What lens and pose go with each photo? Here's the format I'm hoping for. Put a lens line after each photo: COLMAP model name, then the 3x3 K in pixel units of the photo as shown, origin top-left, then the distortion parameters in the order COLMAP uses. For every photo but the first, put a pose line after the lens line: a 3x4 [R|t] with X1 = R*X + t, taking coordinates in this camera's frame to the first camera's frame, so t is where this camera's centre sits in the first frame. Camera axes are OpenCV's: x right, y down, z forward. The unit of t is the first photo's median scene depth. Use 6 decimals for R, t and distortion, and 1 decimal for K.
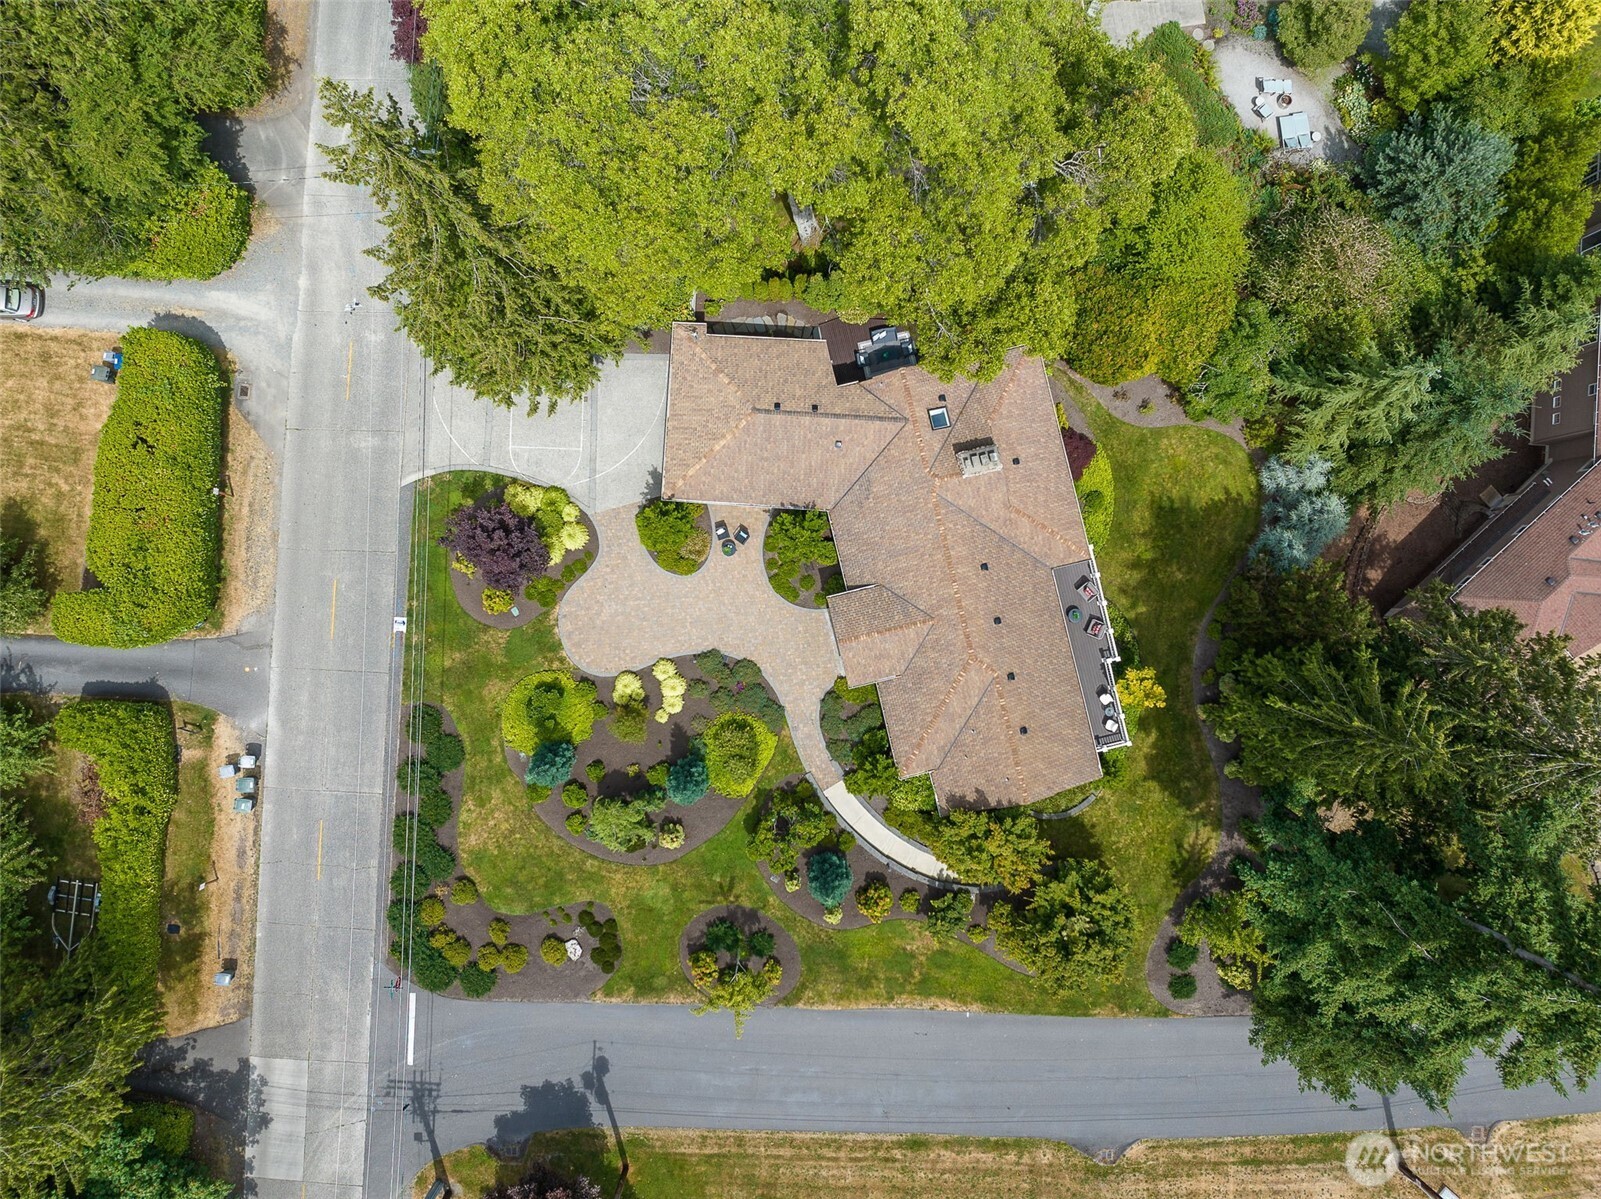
lens RADIAL K [[1129.5, 0, 804.4], [0, 1129.5, 594.4], [0, 0, 1]] dist [-0.029750, 0.005823]
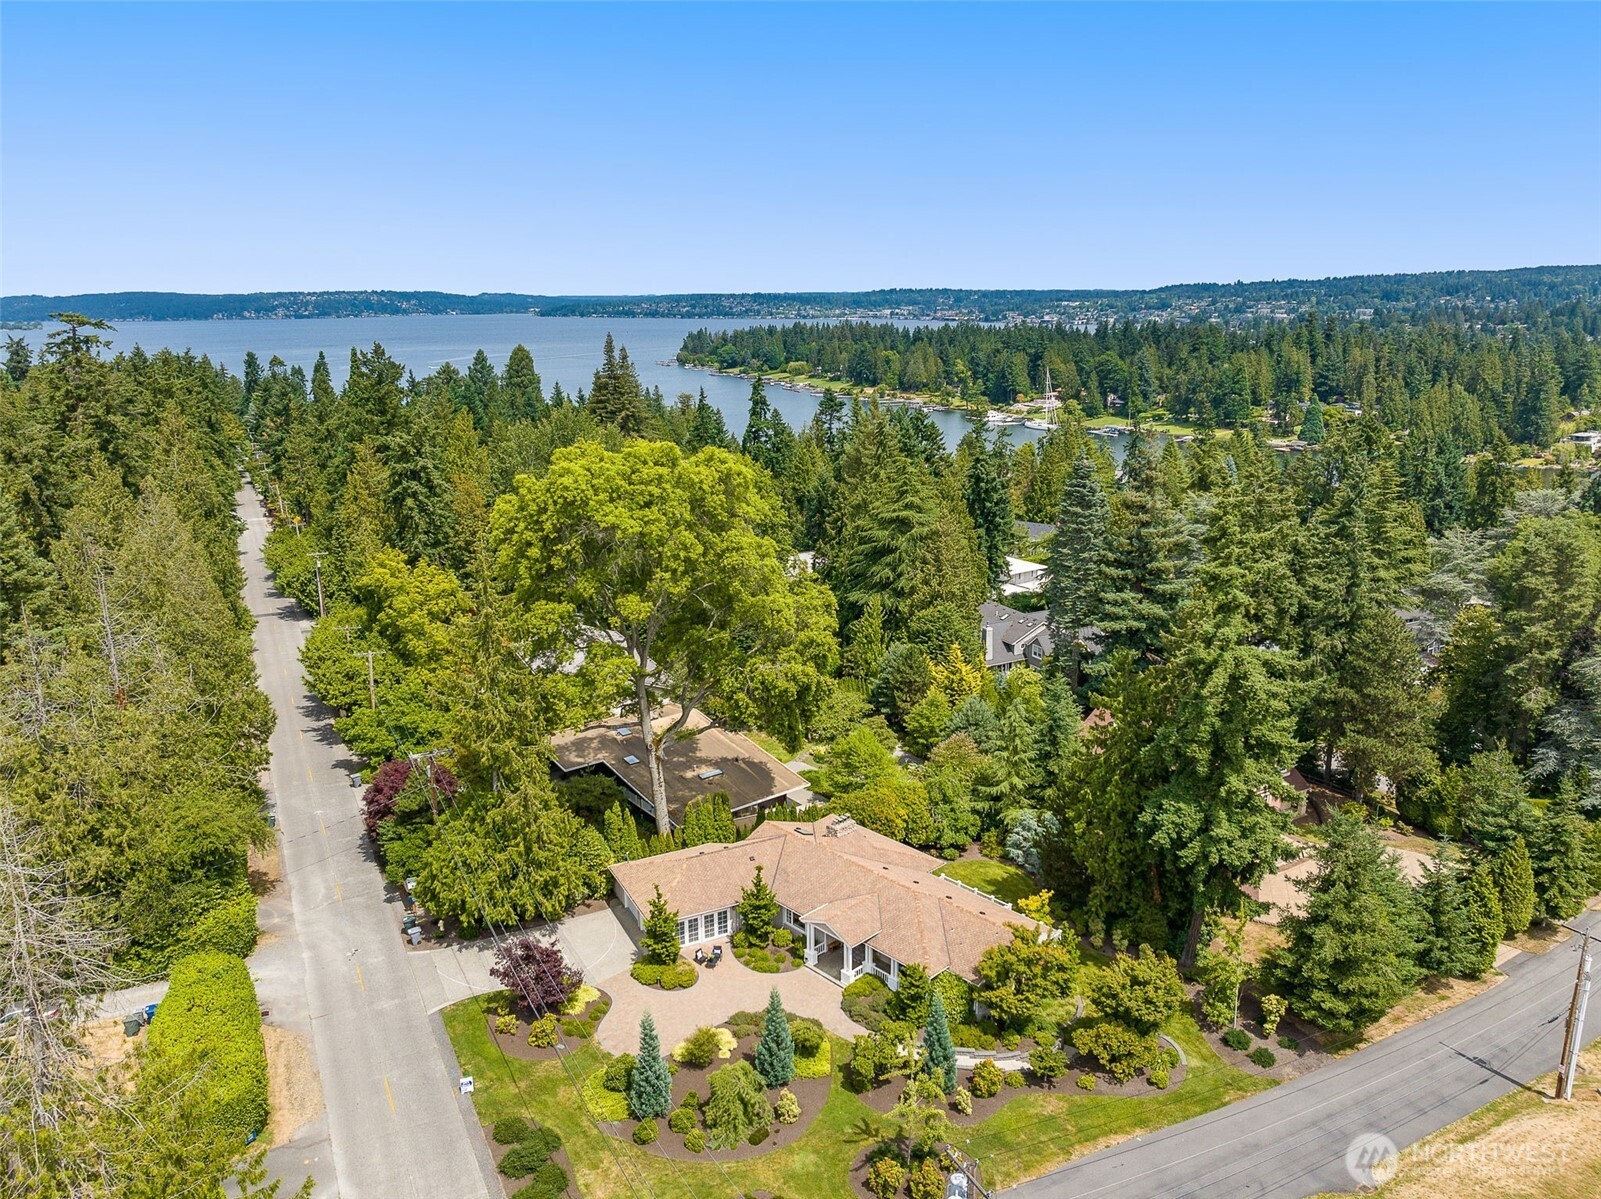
lens RADIAL K [[1129.5, 0, 804.4], [0, 1129.5, 594.4], [0, 0, 1]] dist [-0.029750, 0.005823]
pose [[0.861856, -0.121800, 0.492309, -0.535315], [0.507132, 0.215601, -0.834466, 0.949382], [-0.004504, 0.968856, 0.247586, 0.304580]]
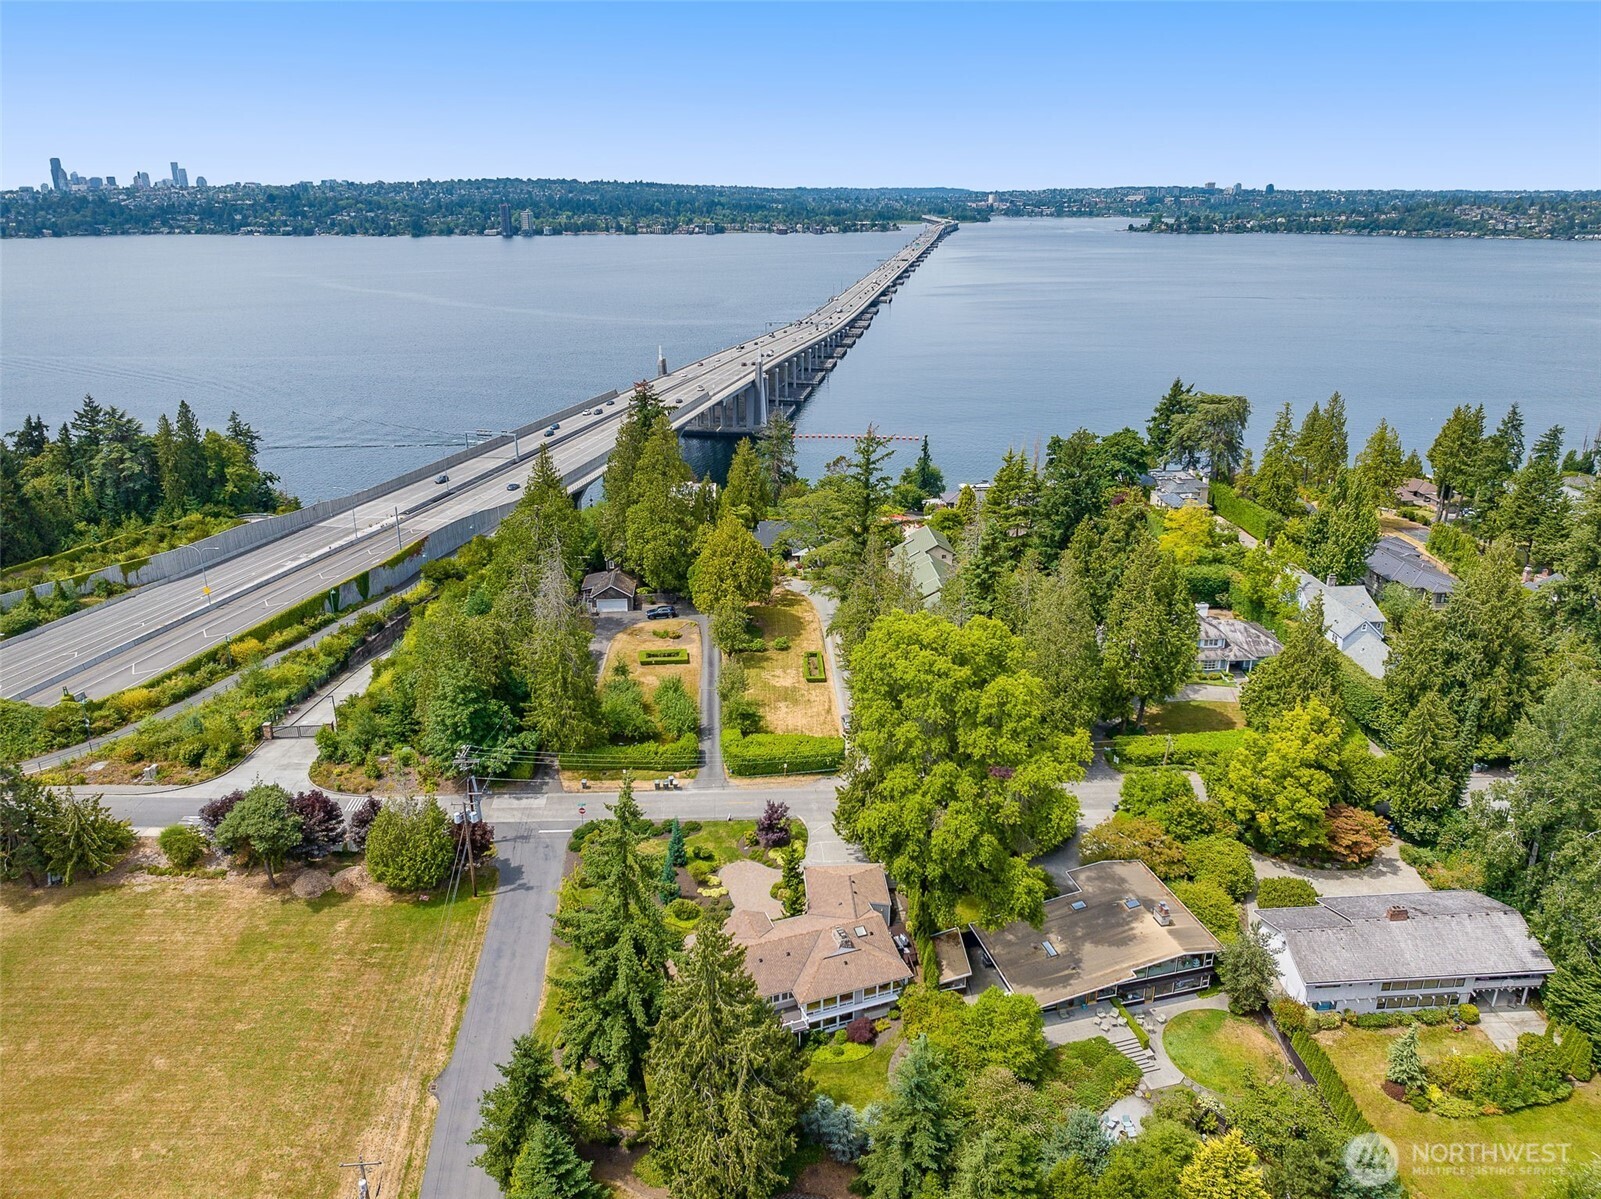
lens RADIAL K [[1129.5, 0, 804.4], [0, 1129.5, 594.4], [0, 0, 1]] dist [-0.029750, 0.005823]
pose [[0.124212, 0.348808, -0.928927, 1.604234], [-0.992255, 0.045034, -0.115769, 0.132892], [0.001452, 0.936112, 0.351700, -0.220946]]
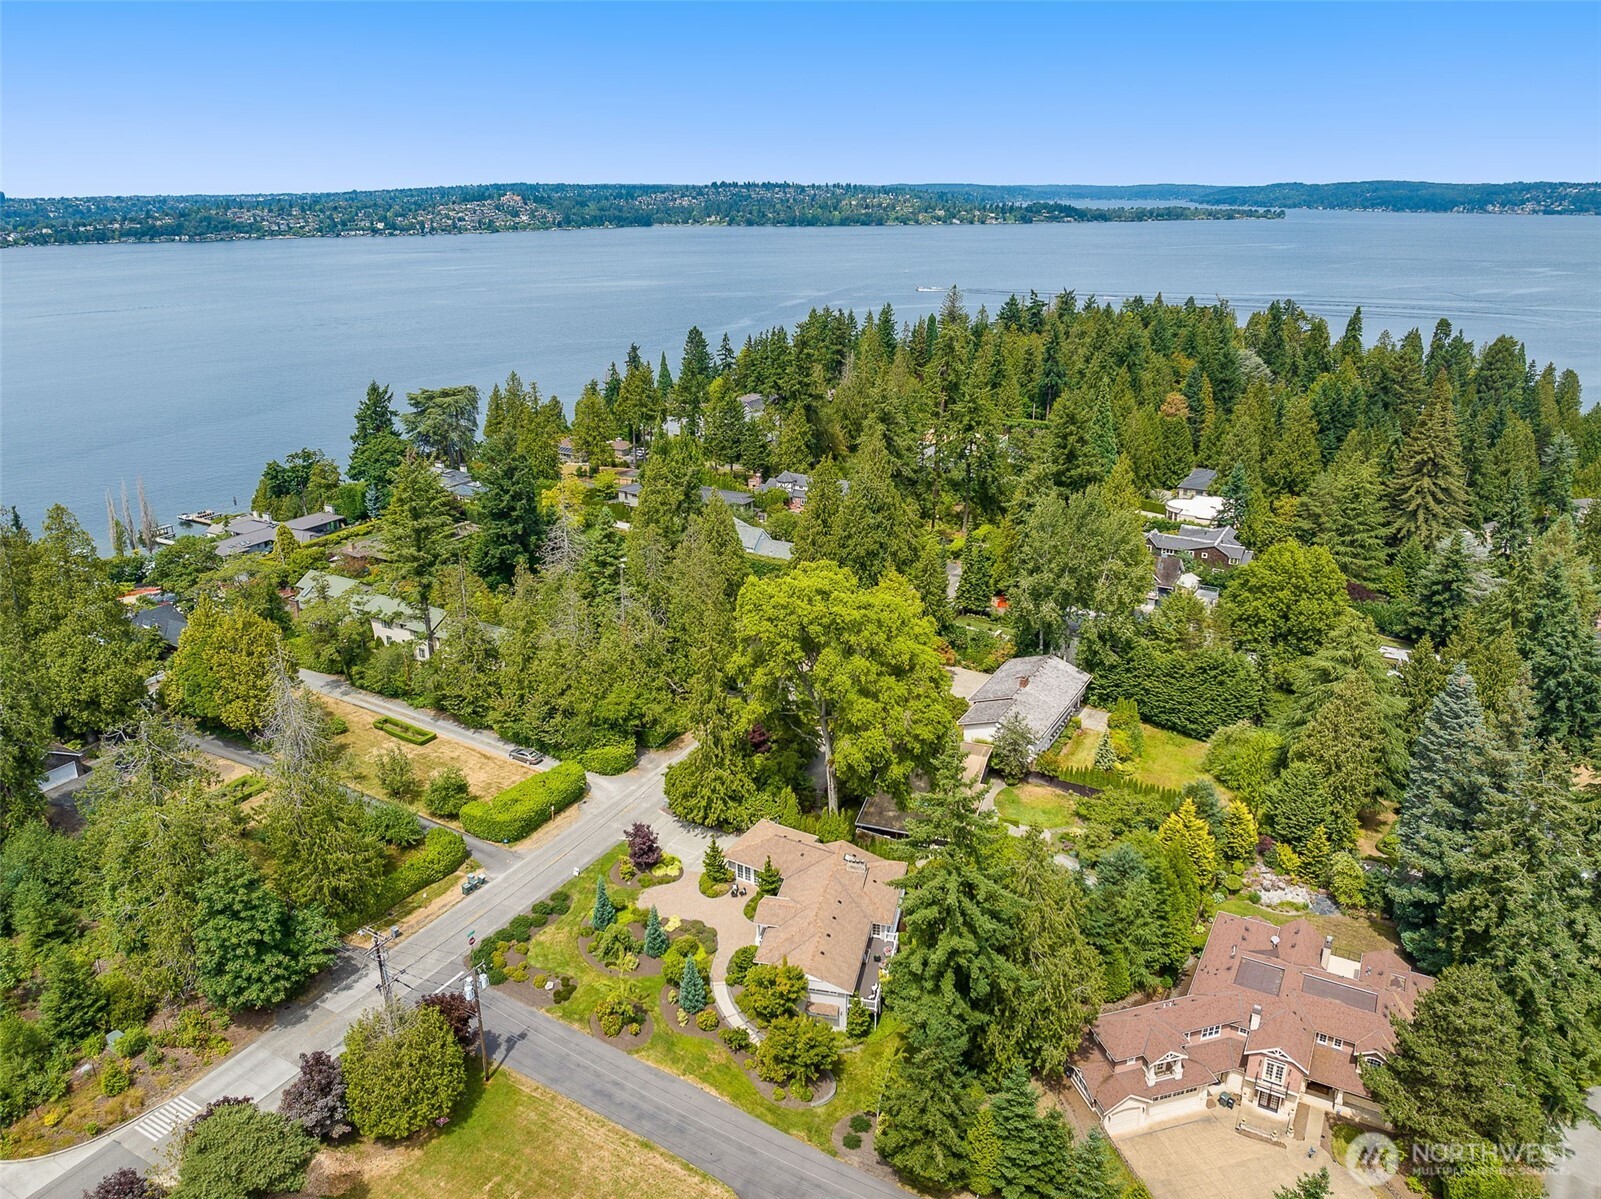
lens RADIAL K [[1129.5, 0, 804.4], [0, 1129.5, 594.4], [0, 0, 1]] dist [-0.029750, 0.005823]
pose [[0.896512, 0.159258, -0.413404, 0.799766], [-0.442950, 0.305811, -0.842778, 1.449254], [-0.007796, 0.938678, 0.344707, -0.208909]]
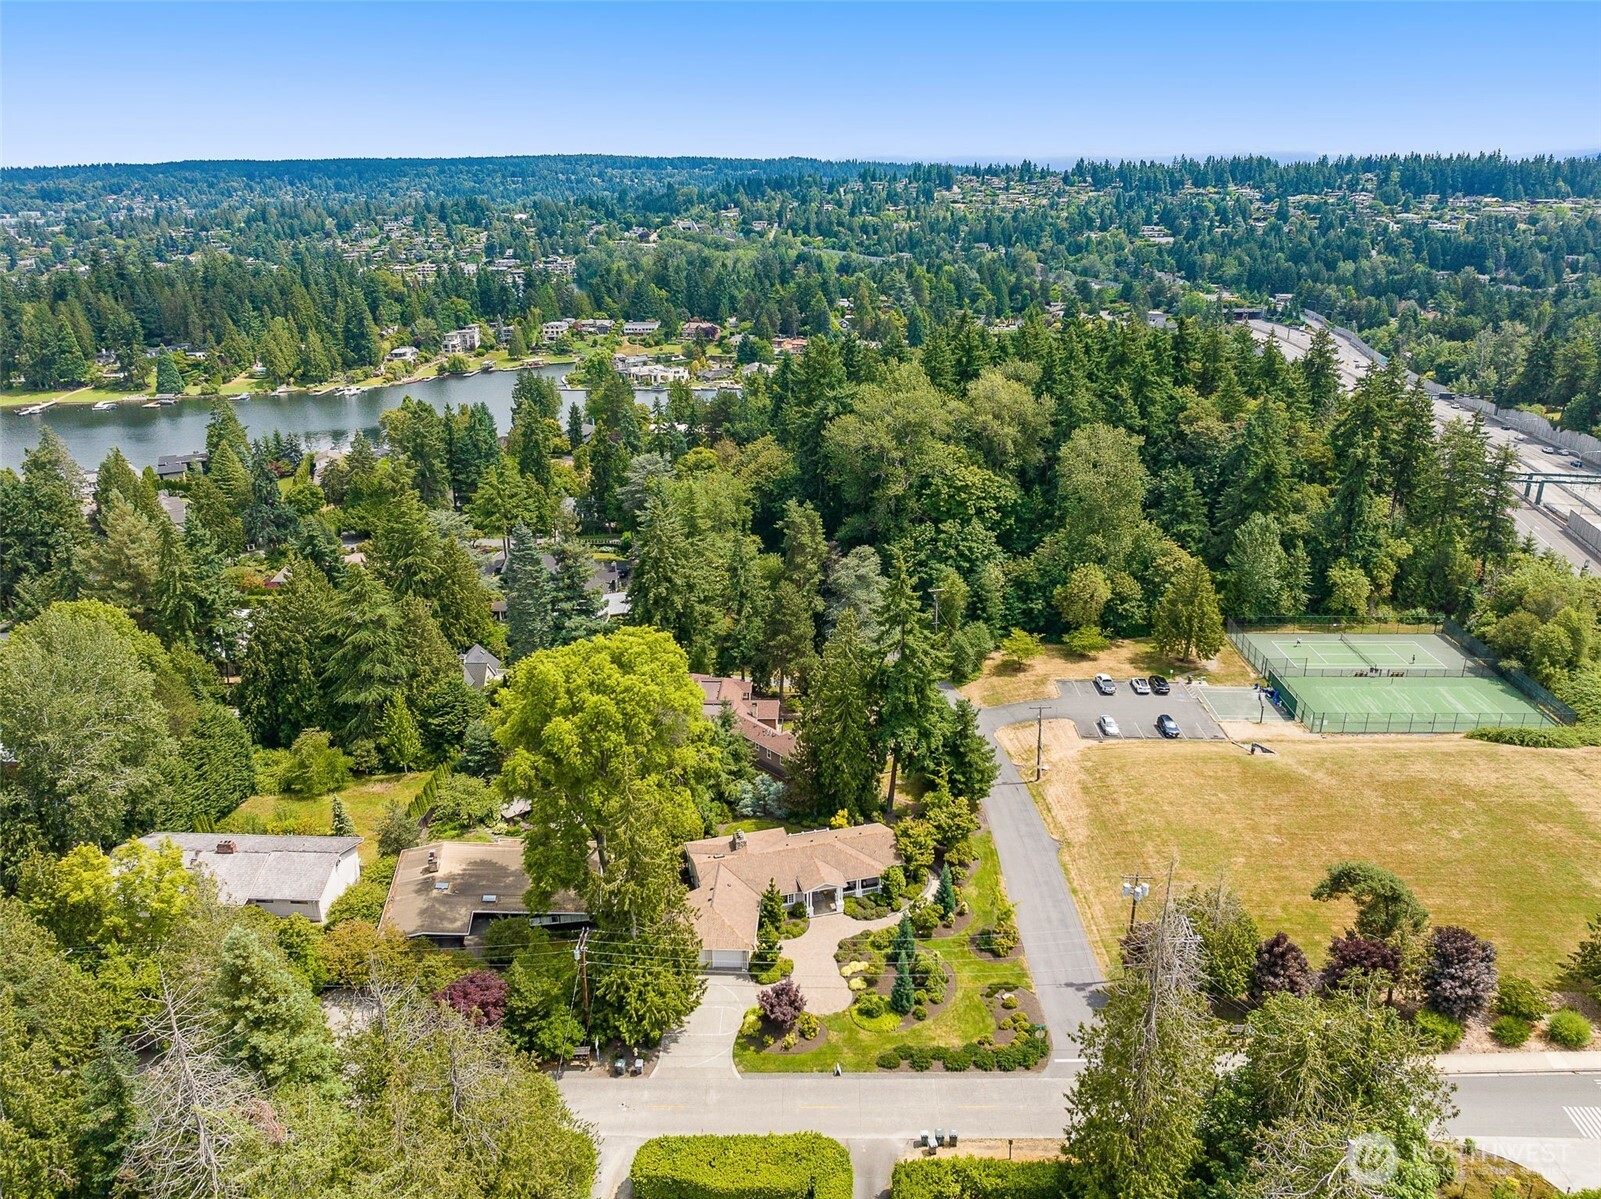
lens RADIAL K [[1129.5, 0, 804.4], [0, 1129.5, 594.4], [0, 0, 1]] dist [-0.029750, 0.005823]
pose [[-0.027240, -0.337560, 0.940910, -1.622170], [0.999624, -0.012054, 0.024616, -0.037507], [0.003033, 0.941227, 0.337761, -0.182849]]
